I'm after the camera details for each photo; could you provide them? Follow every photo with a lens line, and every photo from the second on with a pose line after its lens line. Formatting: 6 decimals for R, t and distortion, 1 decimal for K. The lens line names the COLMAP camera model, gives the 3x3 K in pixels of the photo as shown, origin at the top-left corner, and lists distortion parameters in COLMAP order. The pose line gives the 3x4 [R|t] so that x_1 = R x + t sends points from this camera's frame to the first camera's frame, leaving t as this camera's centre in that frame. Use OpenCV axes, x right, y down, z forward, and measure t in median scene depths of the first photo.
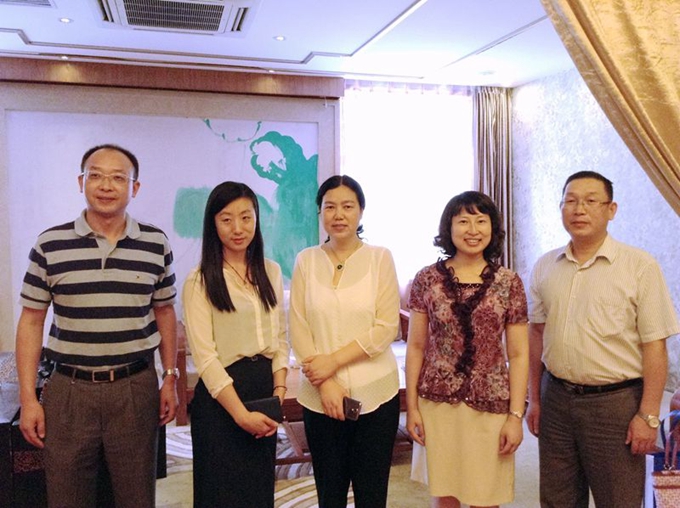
lens RADIAL K [[649.5, 0, 340.3], [0, 649.5, 281.3], [0, 0, 1]] dist [0.128121, -0.141321]
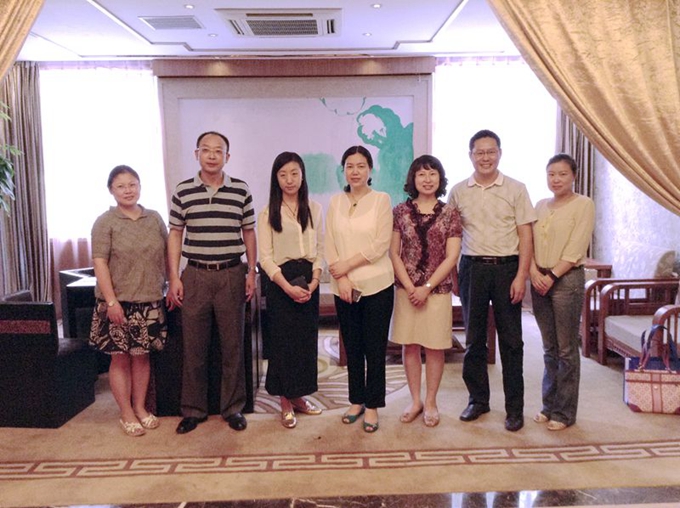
lens RADIAL K [[649.5, 0, 340.3], [0, 649.5, 281.3], [0, 0, 1]] dist [0.128121, -0.141321]
pose [[0.969137, 0.025874, -0.245162, 0.365244], [-0.012130, 0.998277, 0.057407, 0.074051], [0.246225, -0.052661, 0.967781, -0.549493]]
